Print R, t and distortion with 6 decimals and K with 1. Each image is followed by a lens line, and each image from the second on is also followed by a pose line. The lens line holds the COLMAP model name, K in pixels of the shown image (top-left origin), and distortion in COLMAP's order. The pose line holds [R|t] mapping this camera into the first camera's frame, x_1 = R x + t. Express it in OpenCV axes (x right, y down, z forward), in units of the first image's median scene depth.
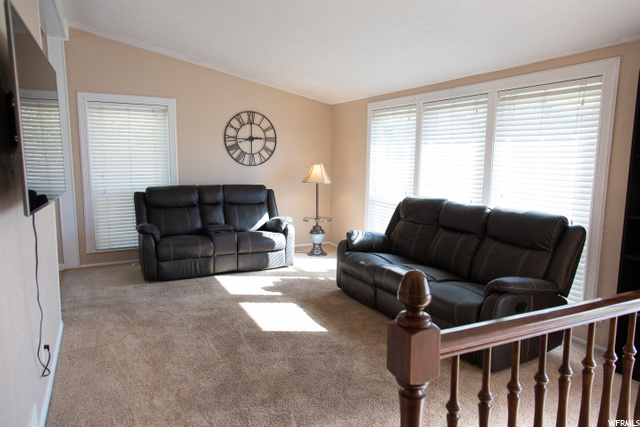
lens RADIAL K [[425.5, 0, 320.0], [0, 425.5, 213.5], [0, 0, 1]] dist [0.009760, 0.005419]
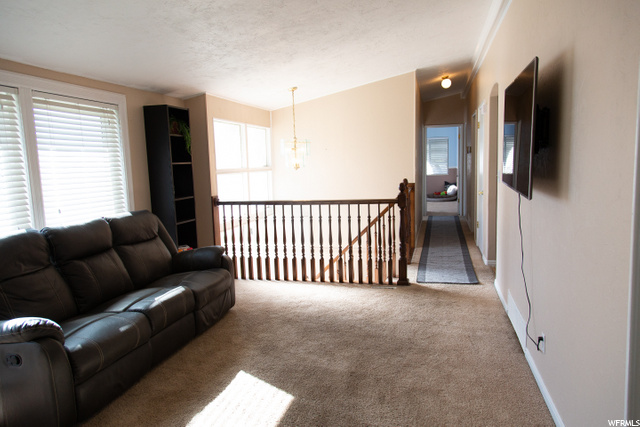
lens RADIAL K [[431.5, 0, 332.1], [0, 431.5, 207.4], [0, 0, 1]] dist [0.019507, -0.000667]
pose [[-0.745591, -0.065754, 0.663152, -0.729434], [0.106836, 0.970455, 0.216341, -0.225228], [-0.657784, 0.232150, -0.716538, 1.550338]]
